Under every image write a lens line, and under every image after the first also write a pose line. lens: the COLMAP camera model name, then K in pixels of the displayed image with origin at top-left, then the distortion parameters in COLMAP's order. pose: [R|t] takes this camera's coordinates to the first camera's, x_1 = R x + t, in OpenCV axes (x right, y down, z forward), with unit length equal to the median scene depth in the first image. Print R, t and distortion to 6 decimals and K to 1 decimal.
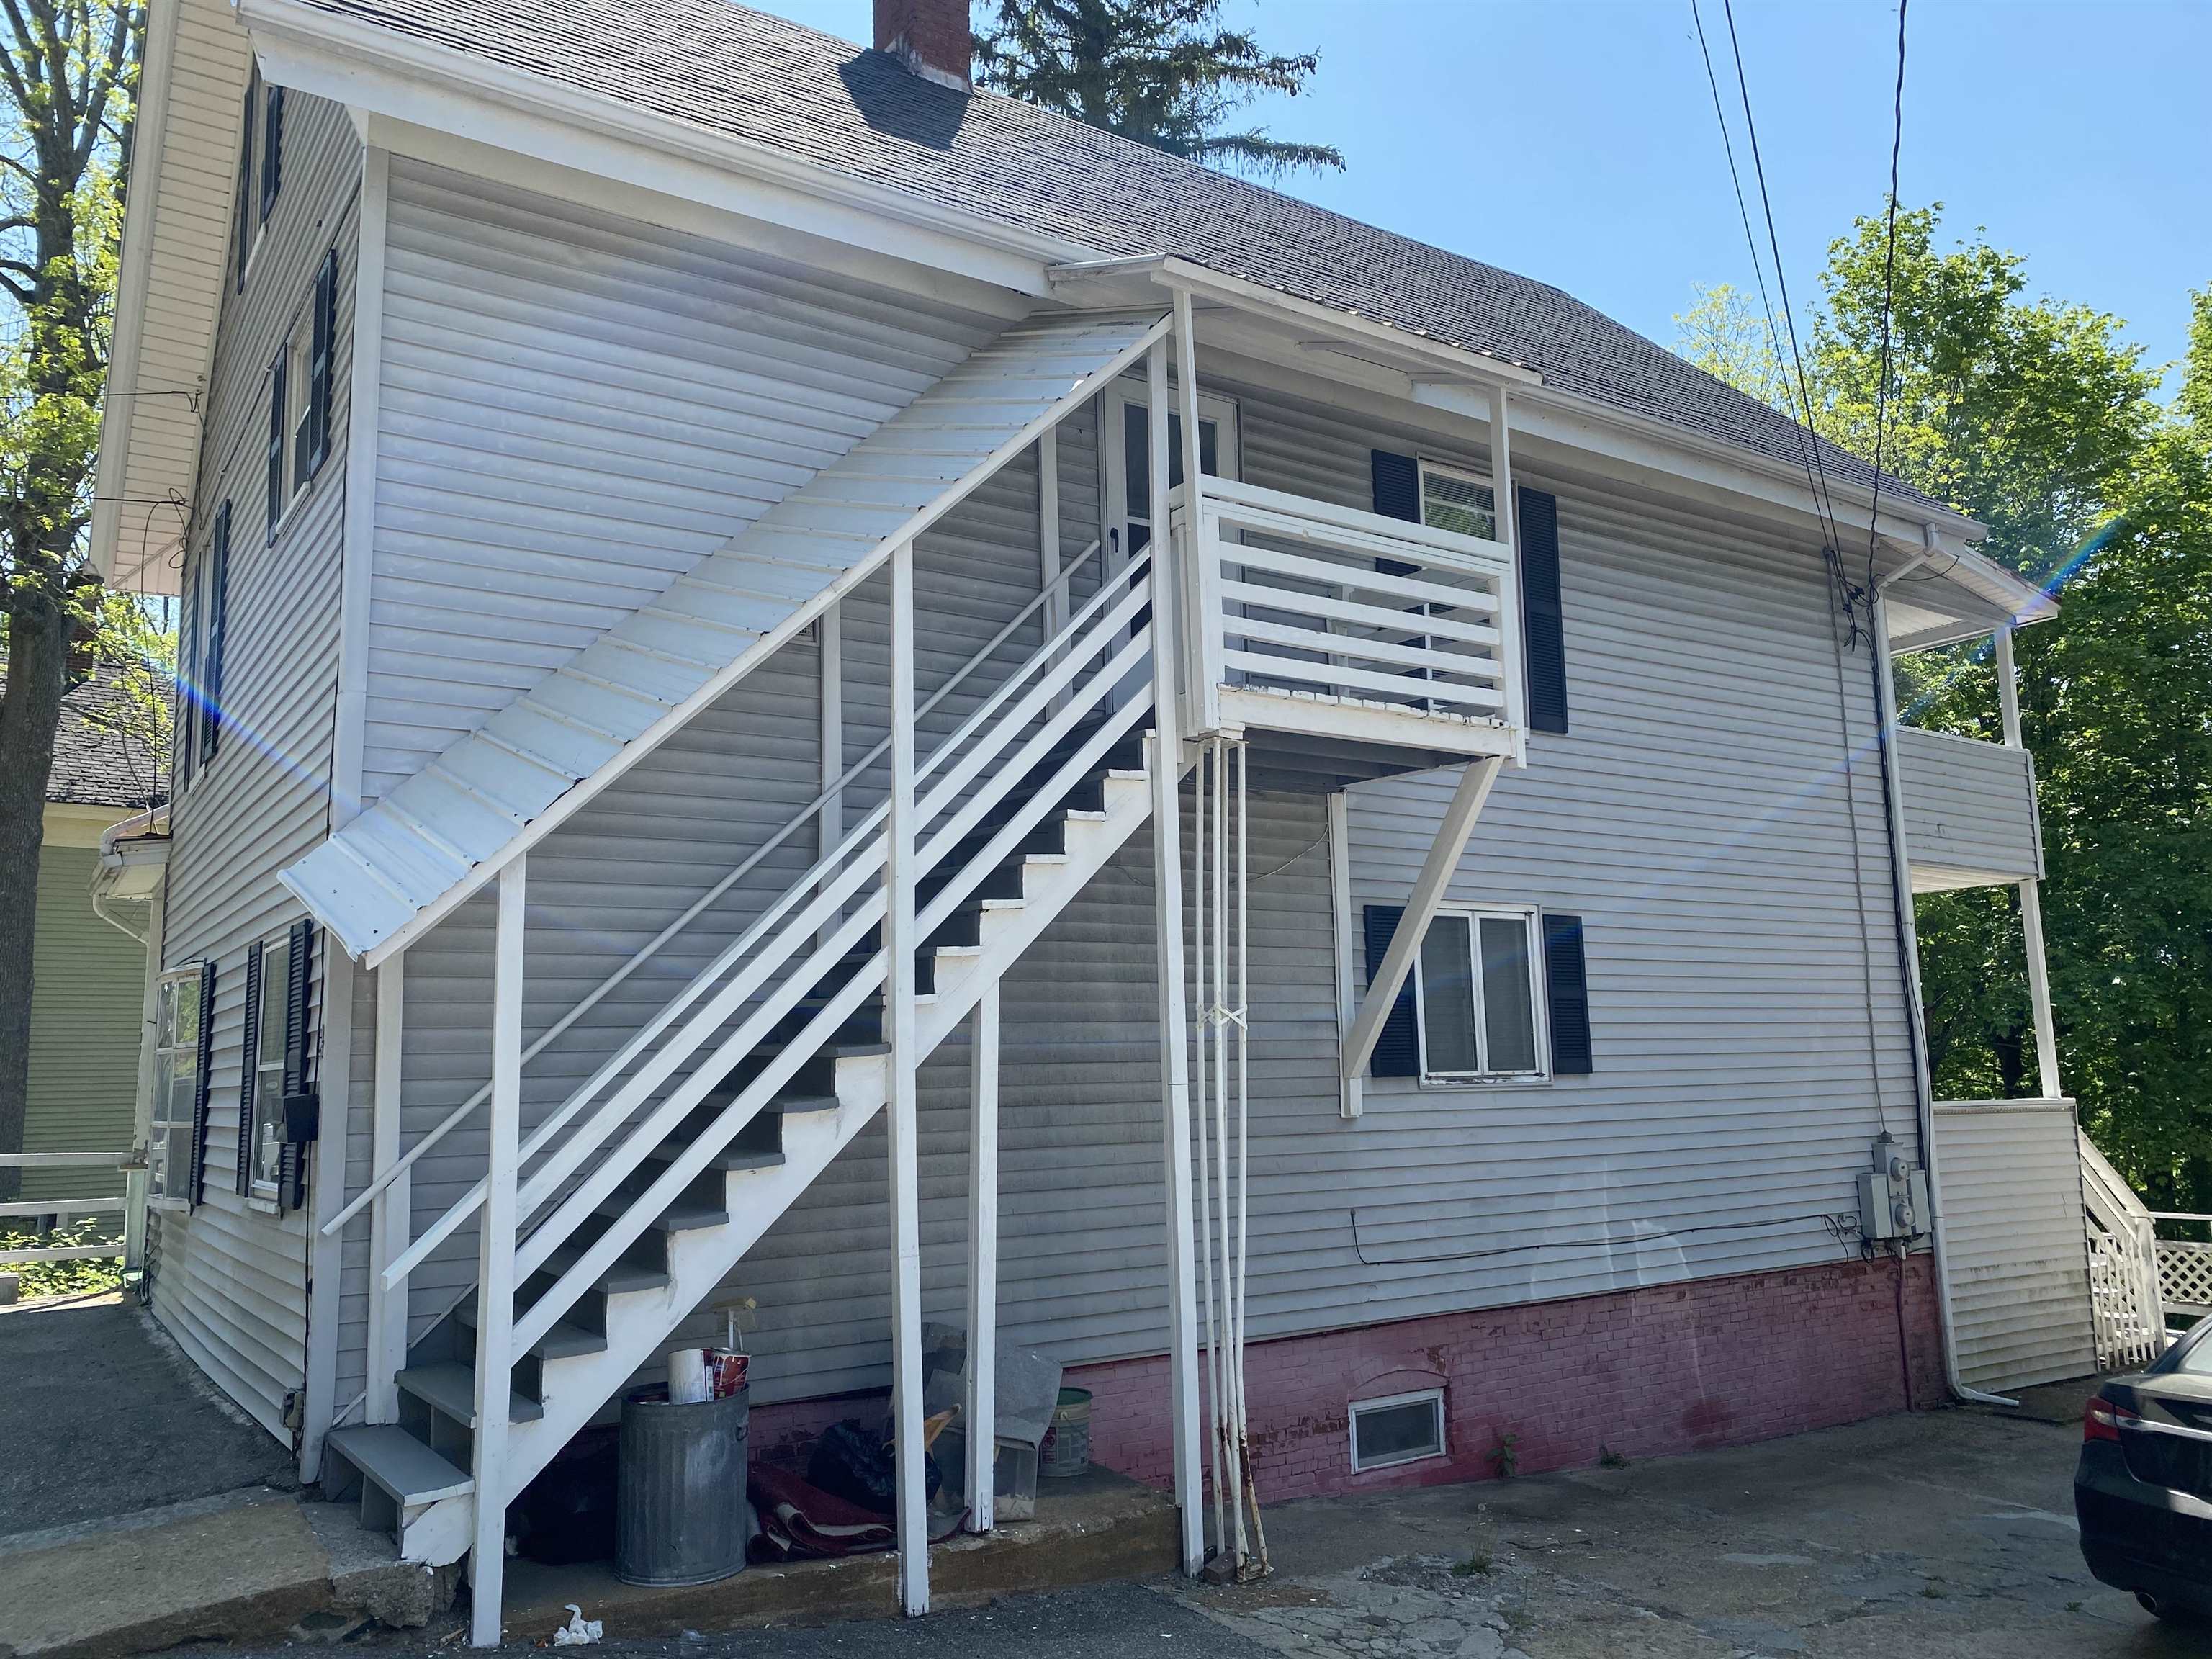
lens RADIAL K [[1699.1, 0, 1129.7], [0, 1699.1, 837.5], [0, 0, 1]] dist [0.039631, -0.034593]
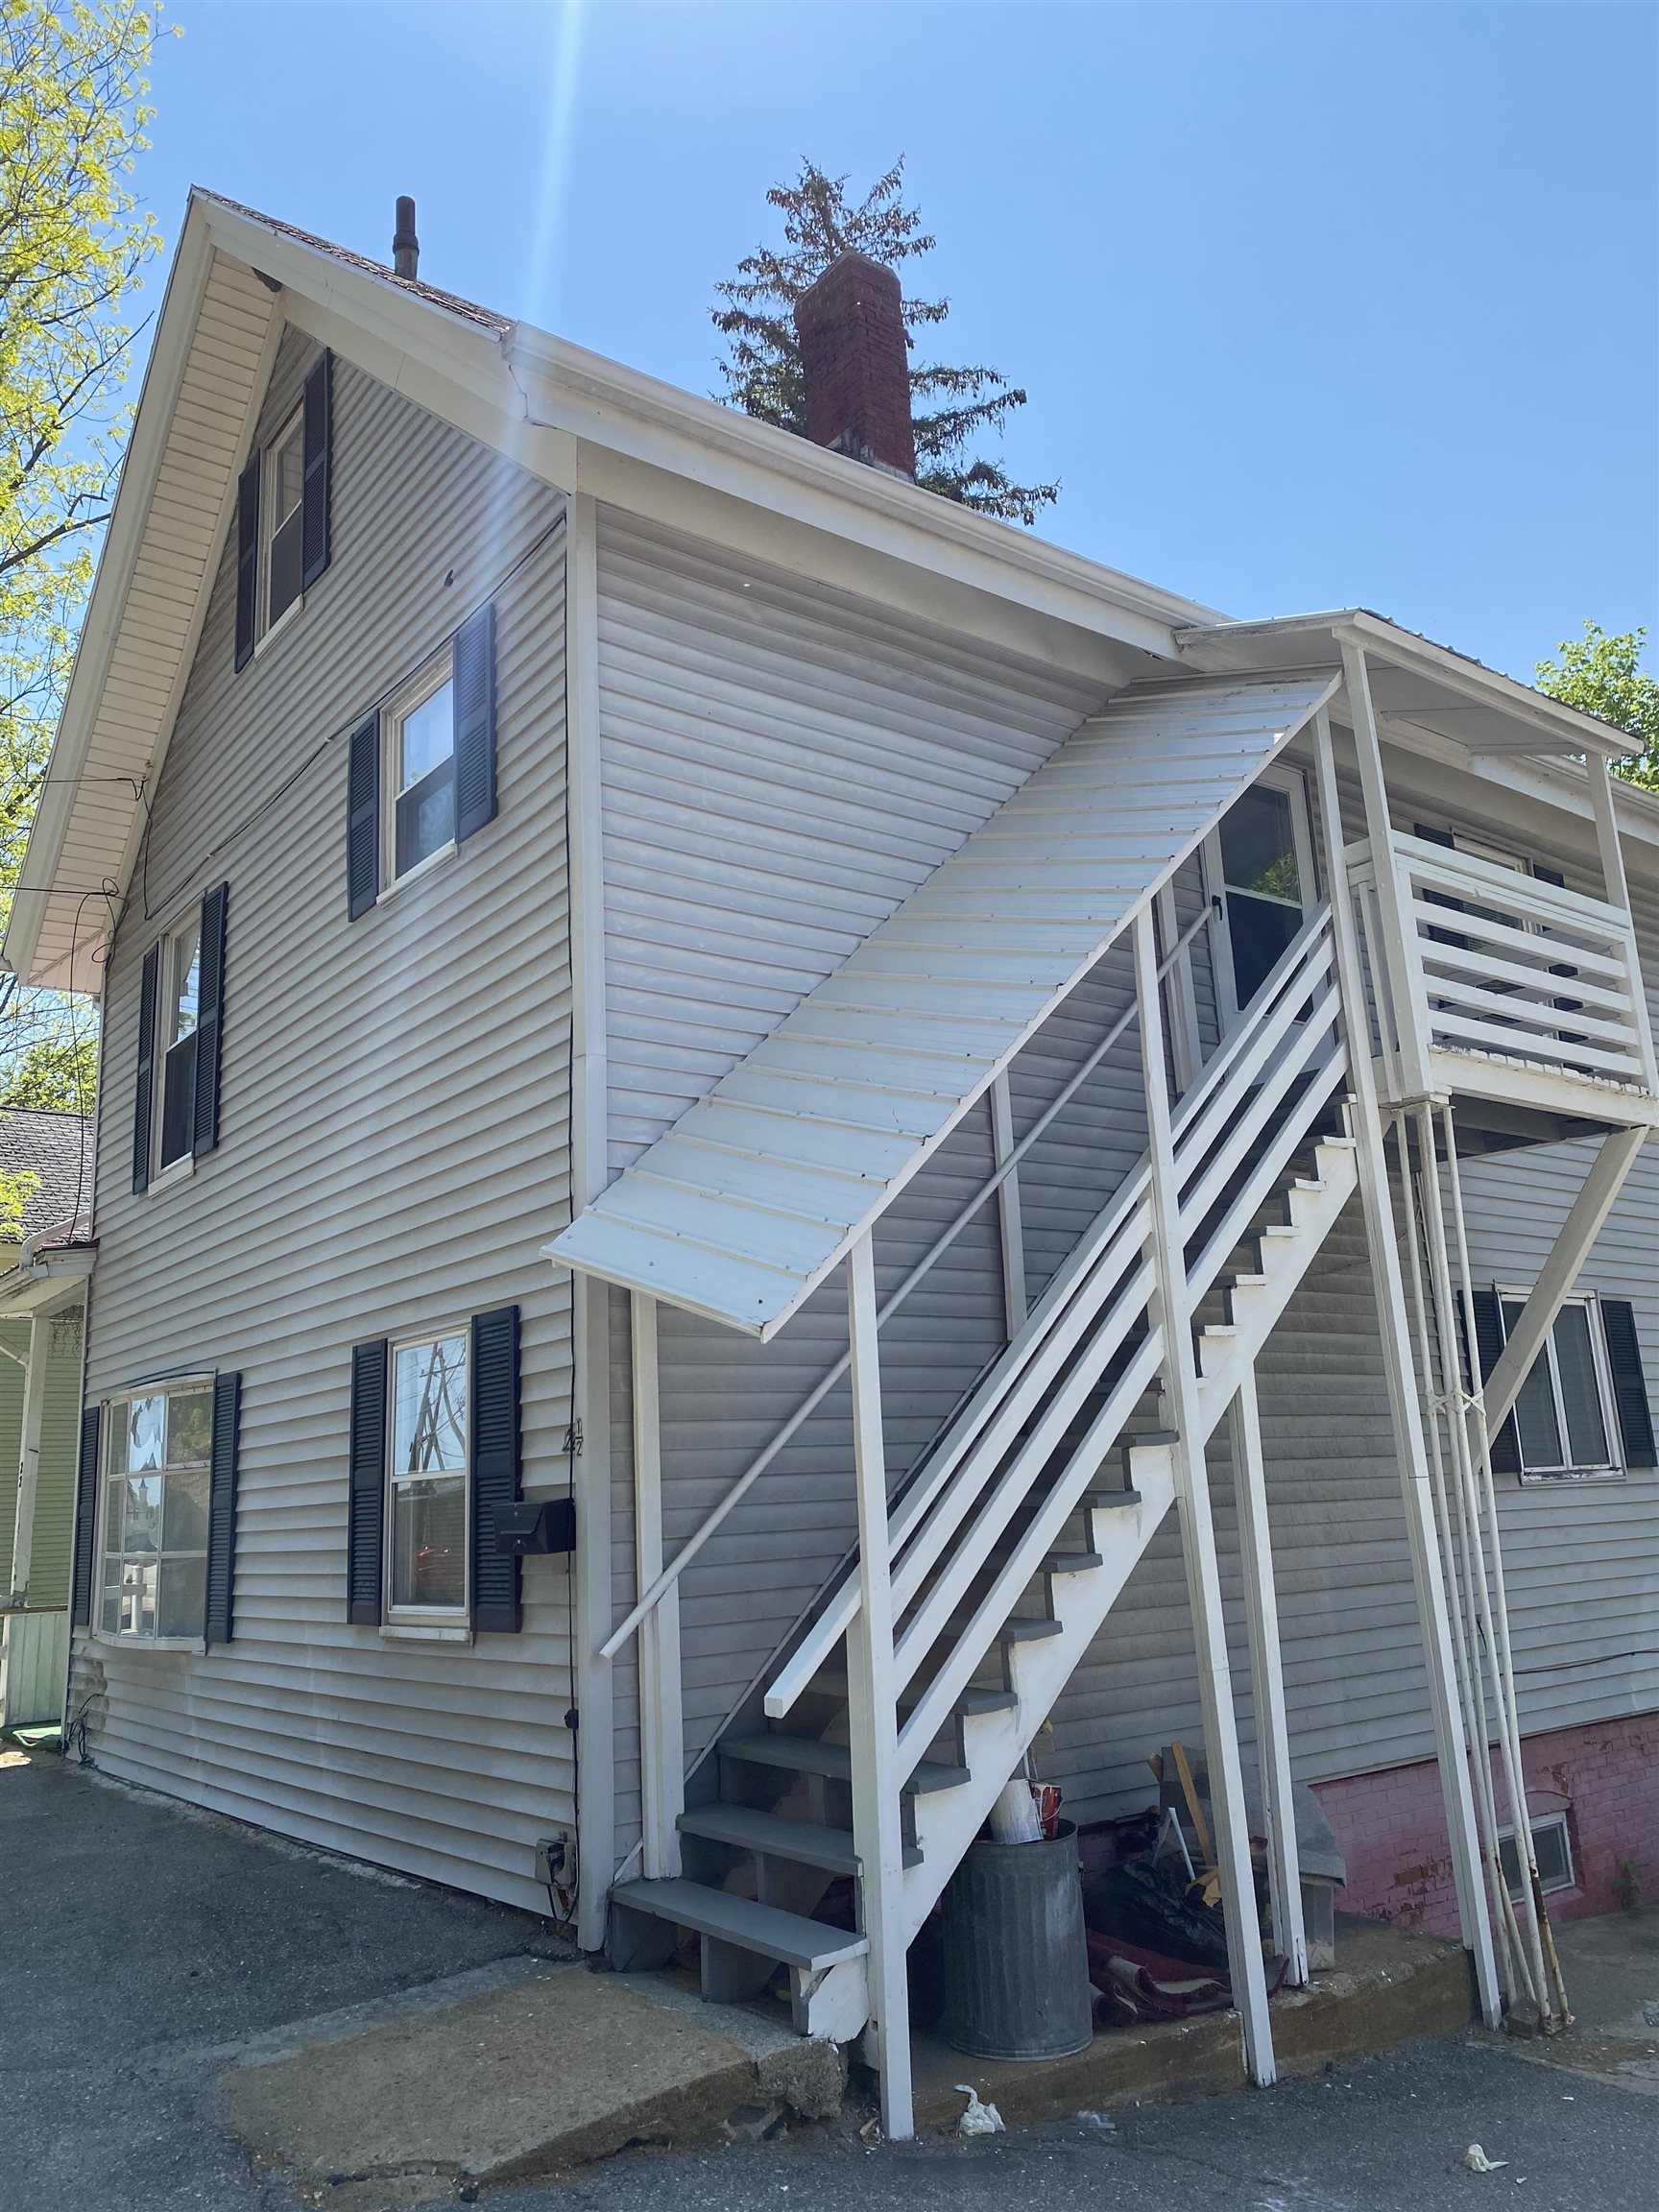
lens RADIAL K [[1699.1, 0, 820.3], [0, 1699.1, 1104.8], [0, 0, 1]] dist [0.039631, -0.034593]
pose [[0.998480, -0.011201, 0.053973, -0.351645], [0.016197, 0.995530, -0.093043, 0.026664], [-0.052689, 0.093776, 0.994198, 0.075392]]
